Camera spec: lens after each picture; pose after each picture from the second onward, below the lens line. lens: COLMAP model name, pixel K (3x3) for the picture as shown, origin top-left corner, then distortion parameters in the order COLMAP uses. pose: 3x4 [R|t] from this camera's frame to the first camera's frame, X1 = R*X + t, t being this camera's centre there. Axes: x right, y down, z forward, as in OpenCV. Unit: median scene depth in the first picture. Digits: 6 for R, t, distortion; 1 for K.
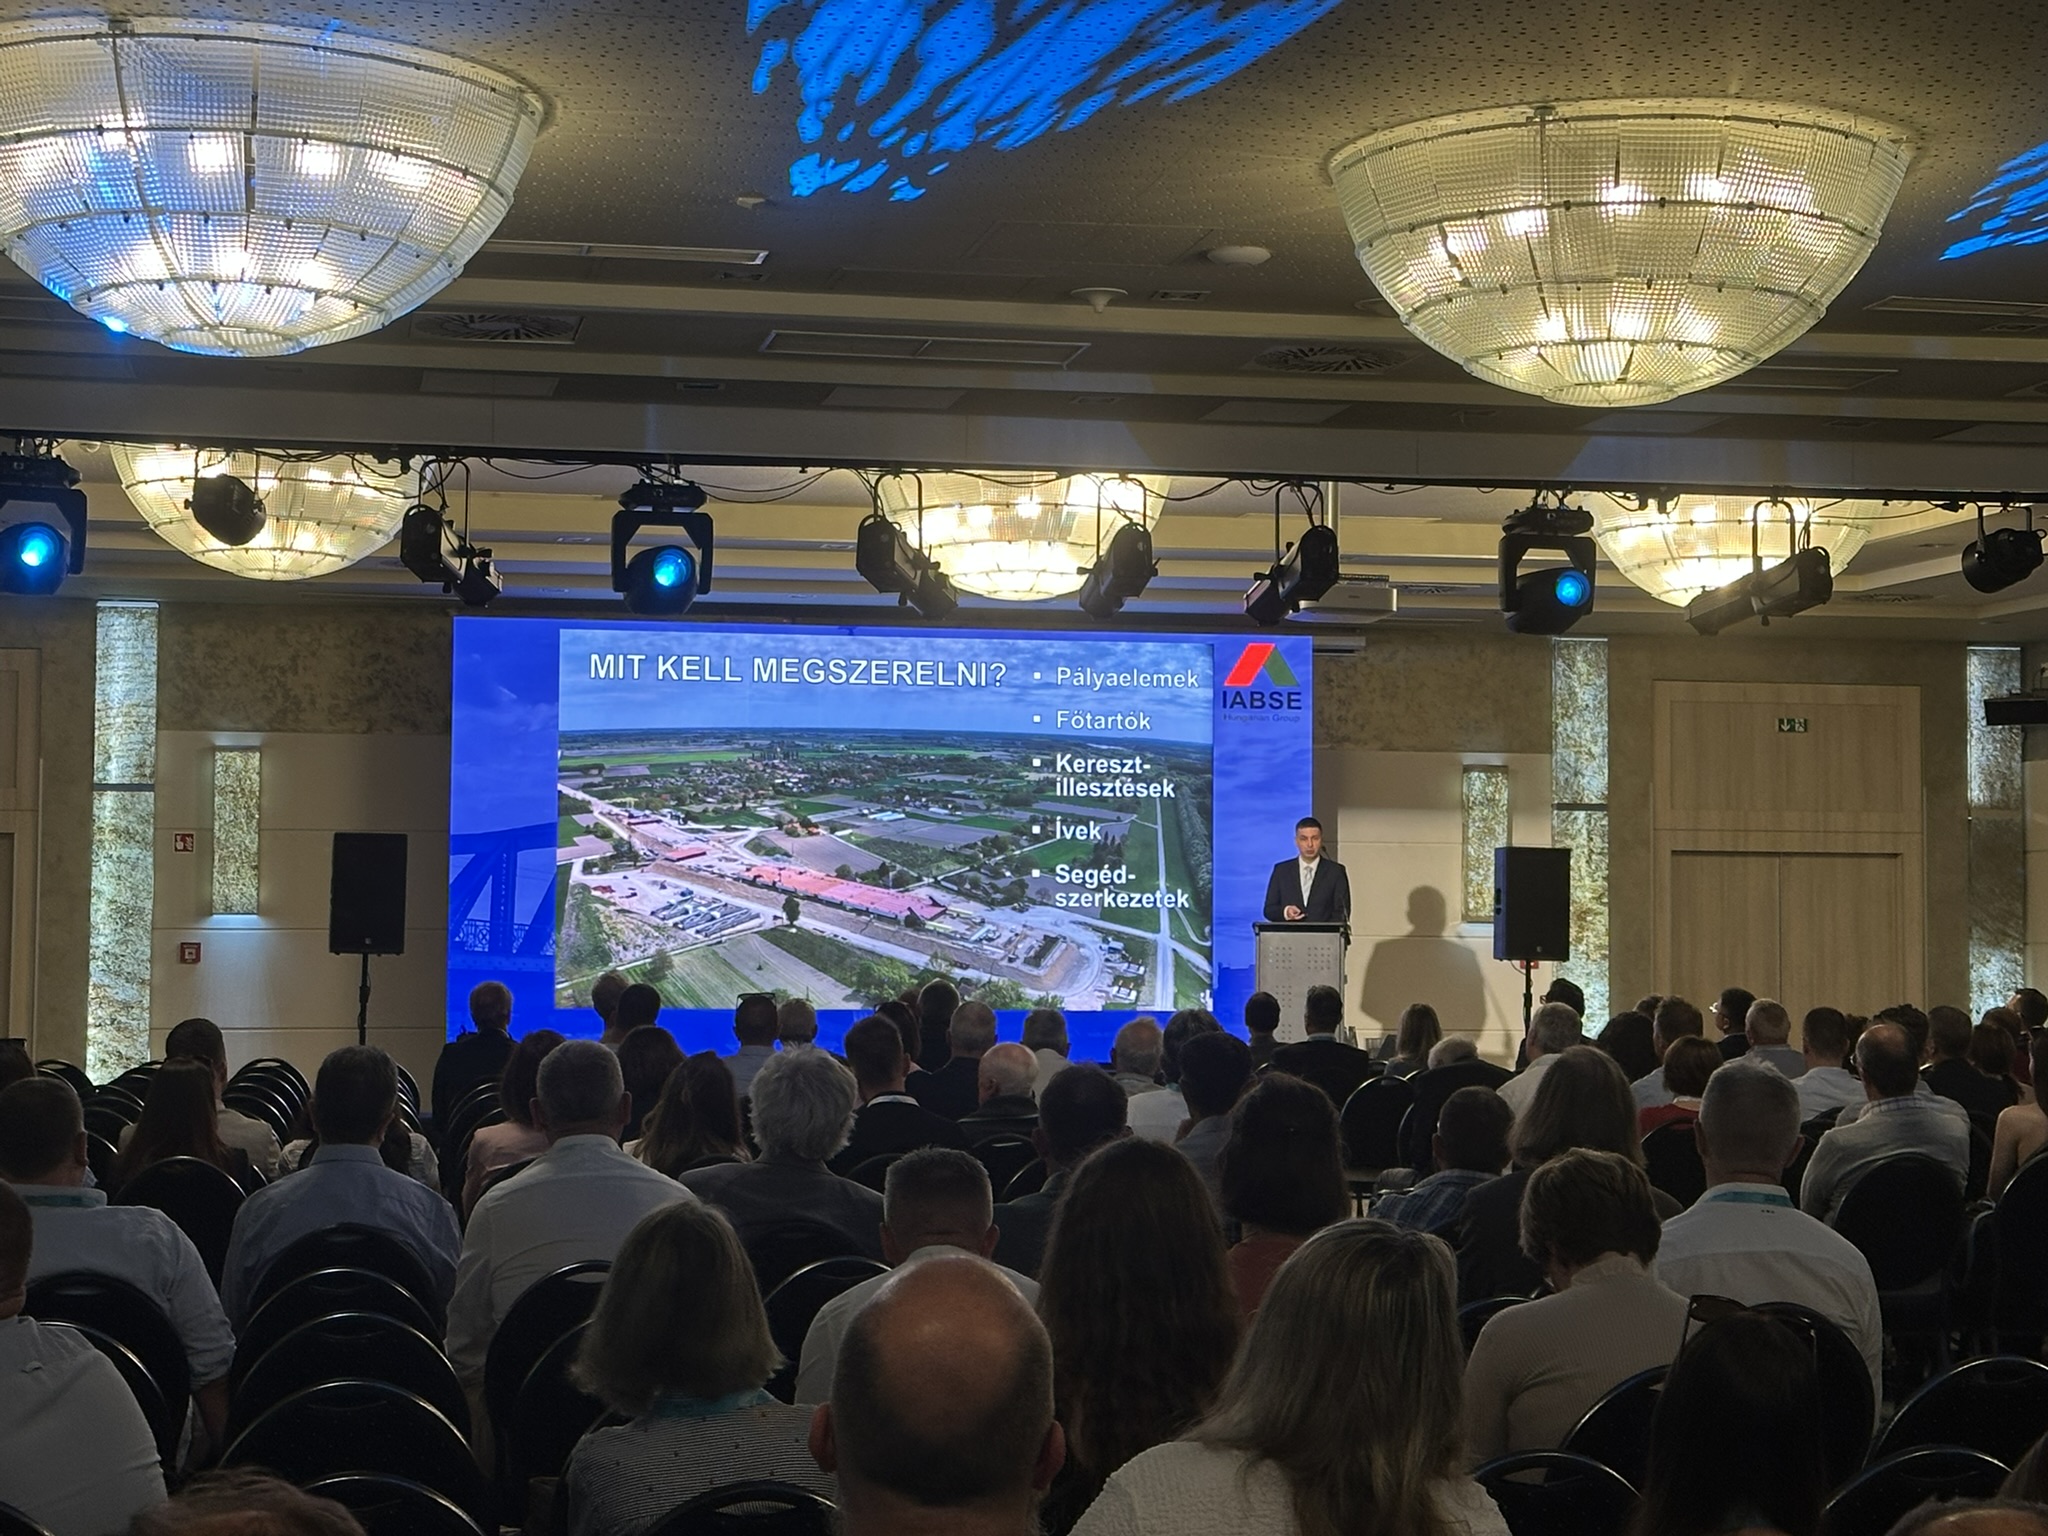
lens RADIAL K [[3731.0, 0, 1023.3], [0, 3731.0, 765.1], [0, 0, 1]] dist [-0.006457, 0.000000]
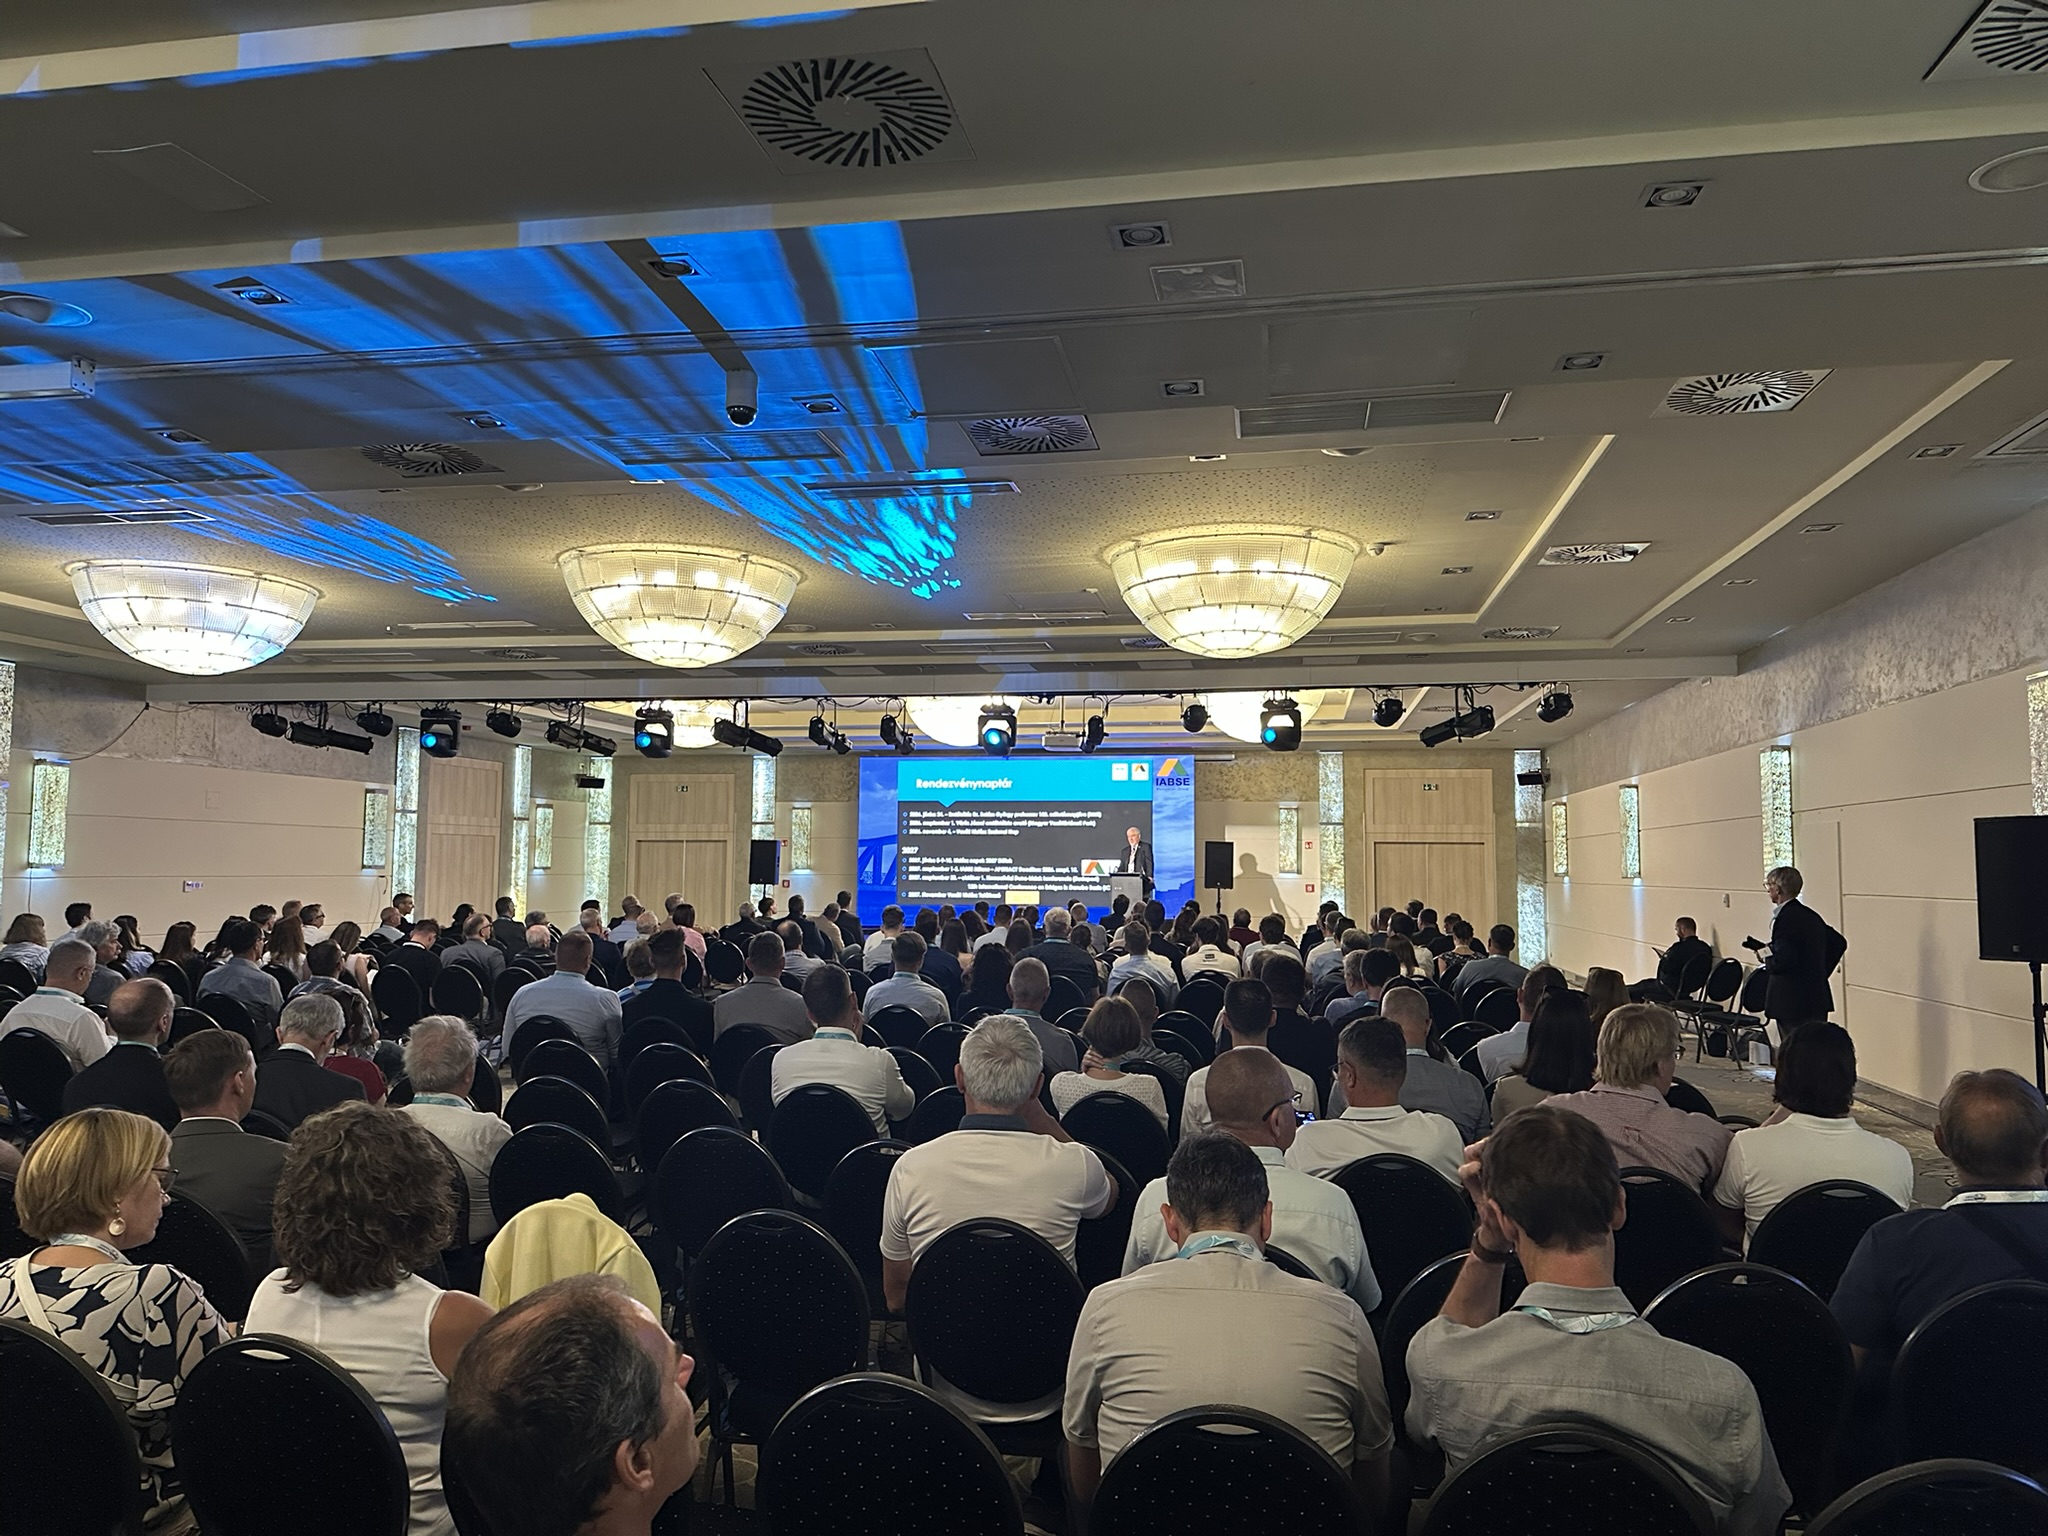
lens RADIAL K [[1448.0, 0, 1026.4], [0, 1448.0, 777.5], [0, 0, 1]] dist [0.065113, 0.000696]
pose [[0.937557, -0.023728, -0.347021, 0.316809], [0.015537, 0.999532, -0.026368, 0.003597], [0.347484, 0.019330, 0.937487, 0.071901]]
